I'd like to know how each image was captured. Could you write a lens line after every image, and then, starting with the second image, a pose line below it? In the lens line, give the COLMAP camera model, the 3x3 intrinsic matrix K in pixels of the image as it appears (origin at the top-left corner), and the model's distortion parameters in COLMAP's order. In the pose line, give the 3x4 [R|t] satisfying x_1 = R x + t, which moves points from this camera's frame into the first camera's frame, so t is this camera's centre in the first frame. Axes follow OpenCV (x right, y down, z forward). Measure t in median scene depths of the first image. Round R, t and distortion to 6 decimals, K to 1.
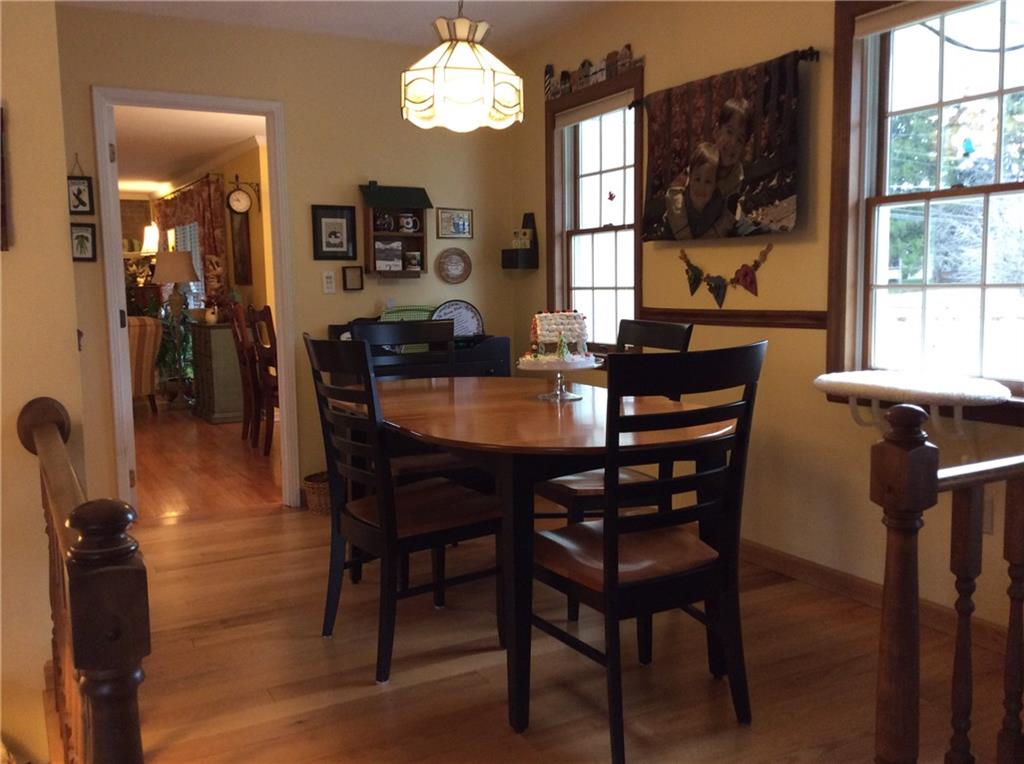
lens RADIAL K [[901.3, 0, 512.0], [0, 901.3, 382.0], [0, 0, 1]] dist [0.013745, -0.003575]
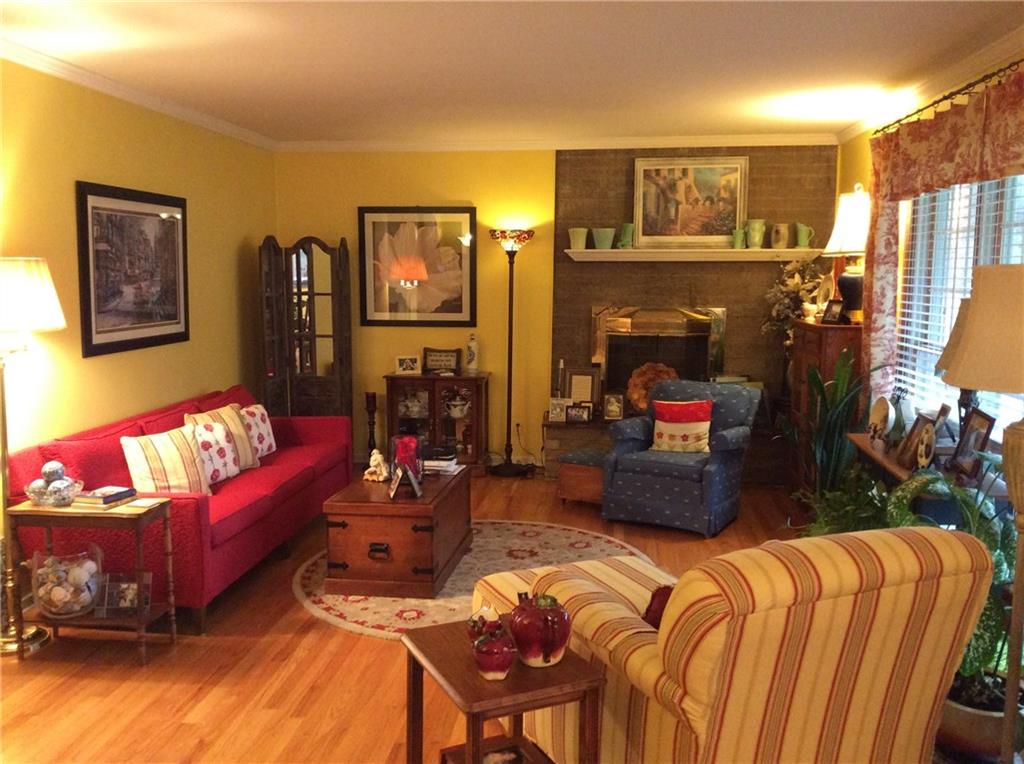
lens RADIAL K [[901.3, 0, 512.0], [0, 901.3, 382.0], [0, 0, 1]] dist [0.013745, -0.003575]
pose [[0.805928, 0.096542, -0.584089, -0.253794], [-0.083662, 0.995285, 0.049070, -0.083544], [0.586073, 0.009319, 0.810205, 0.513301]]
